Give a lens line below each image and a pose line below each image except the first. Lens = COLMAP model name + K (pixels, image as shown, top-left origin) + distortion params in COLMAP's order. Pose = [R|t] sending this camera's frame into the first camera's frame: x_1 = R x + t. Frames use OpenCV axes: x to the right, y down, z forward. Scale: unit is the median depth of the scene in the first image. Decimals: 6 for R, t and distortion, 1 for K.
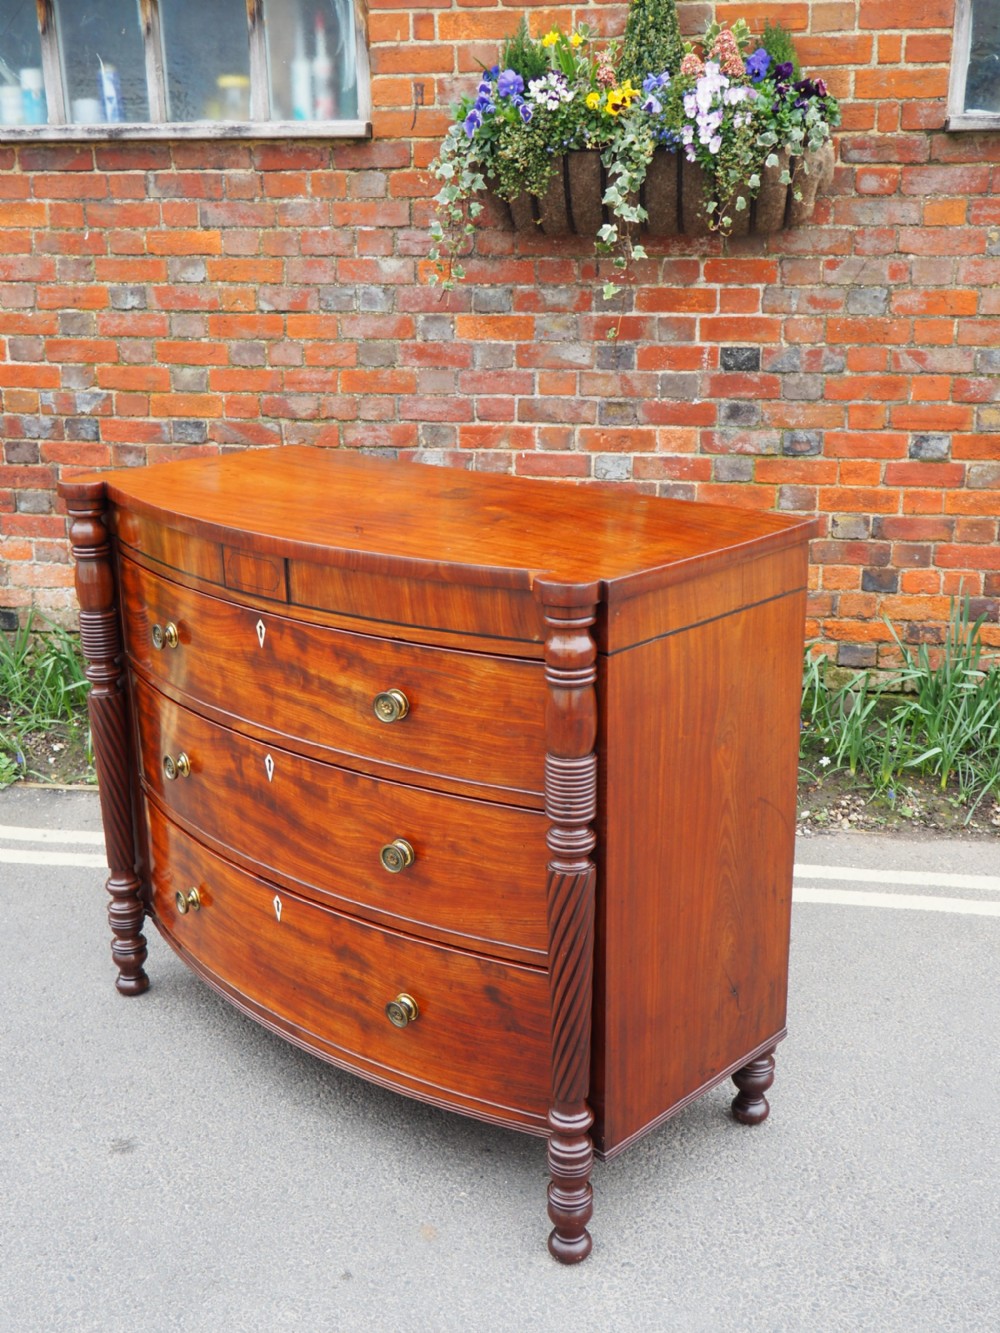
lens RADIAL K [[1820.7, 0, 487.4], [0, 1820.7, 682.8], [0, 0, 1]] dist [0.142869, -0.057500]
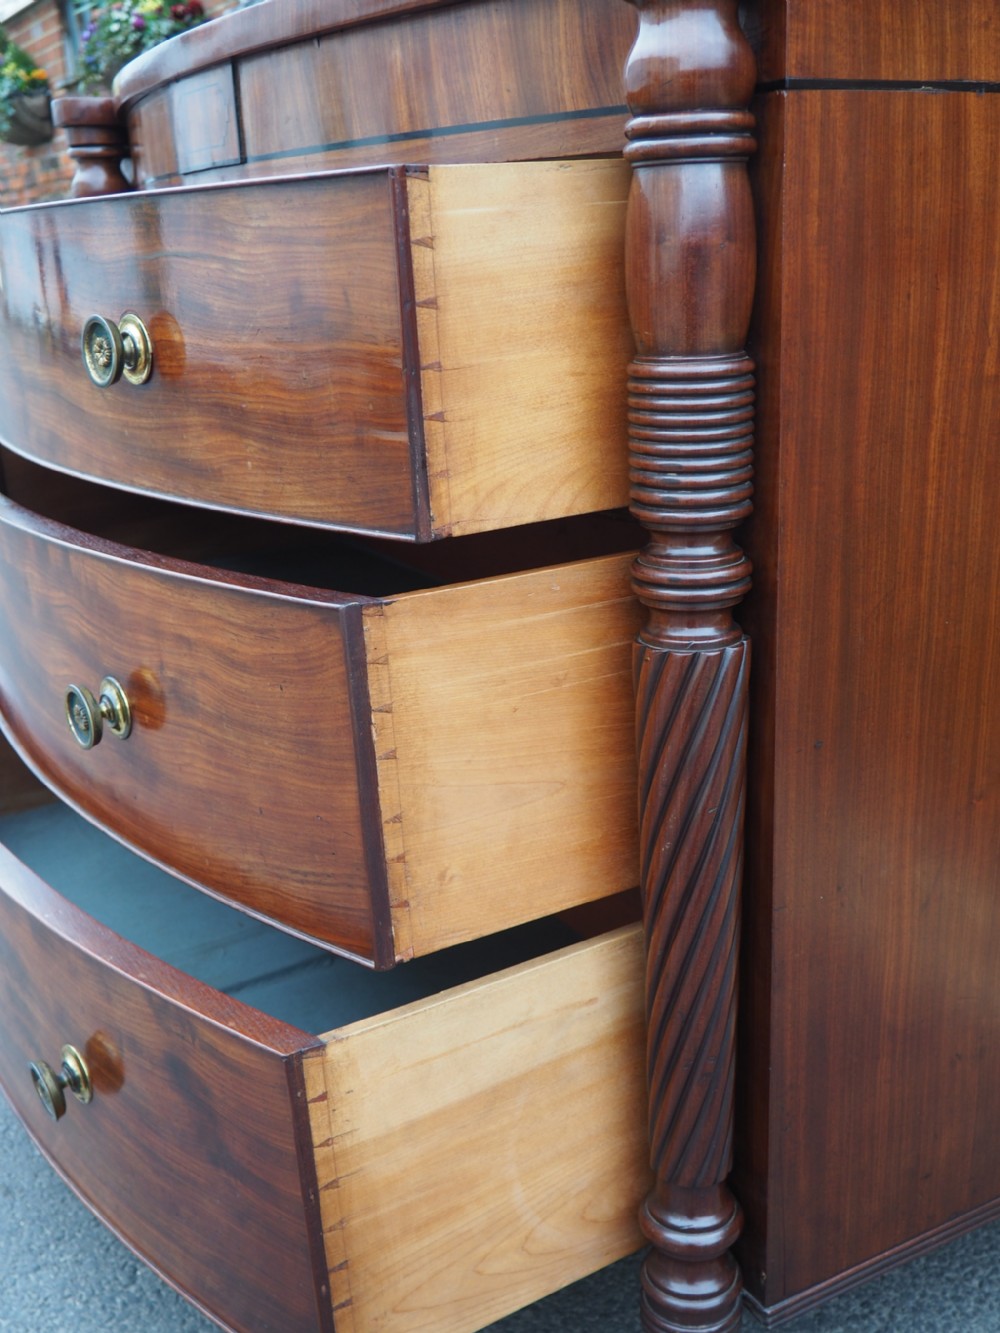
lens RADIAL K [[1457.8, 0, 525.3], [0, 1457.8, 665.5], [0, 0, 1]] dist [0.052744, -0.010176]
pose [[0.958012, 0.057218, -0.280960, 0.096953], [-0.071503, 0.996603, -0.040851, 0.112956], [0.277668, 0.059226, 0.958850, 0.606977]]
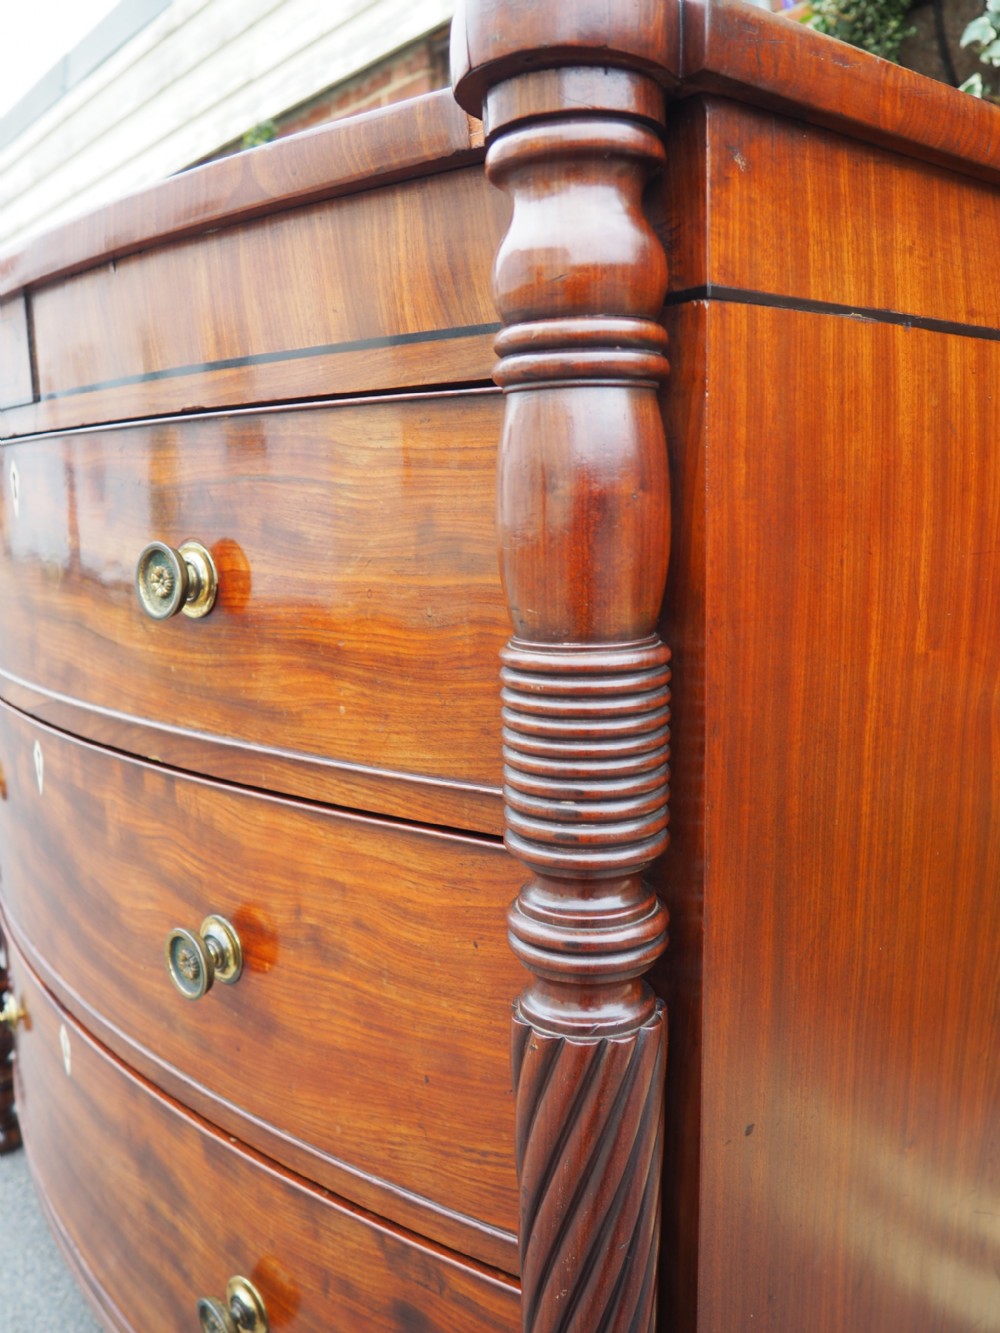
lens RADIAL K [[1115.7, 0, 497.8], [0, 1115.7, 676.4], [0, 0, 1]] dist [-0.041987, 0.005458]
pose [[0.987836, 0.015247, -0.154752, 0.054806], [-0.041295, 0.985170, -0.166537, 0.069504], [0.149918, 0.170901, 0.973816, 0.733671]]
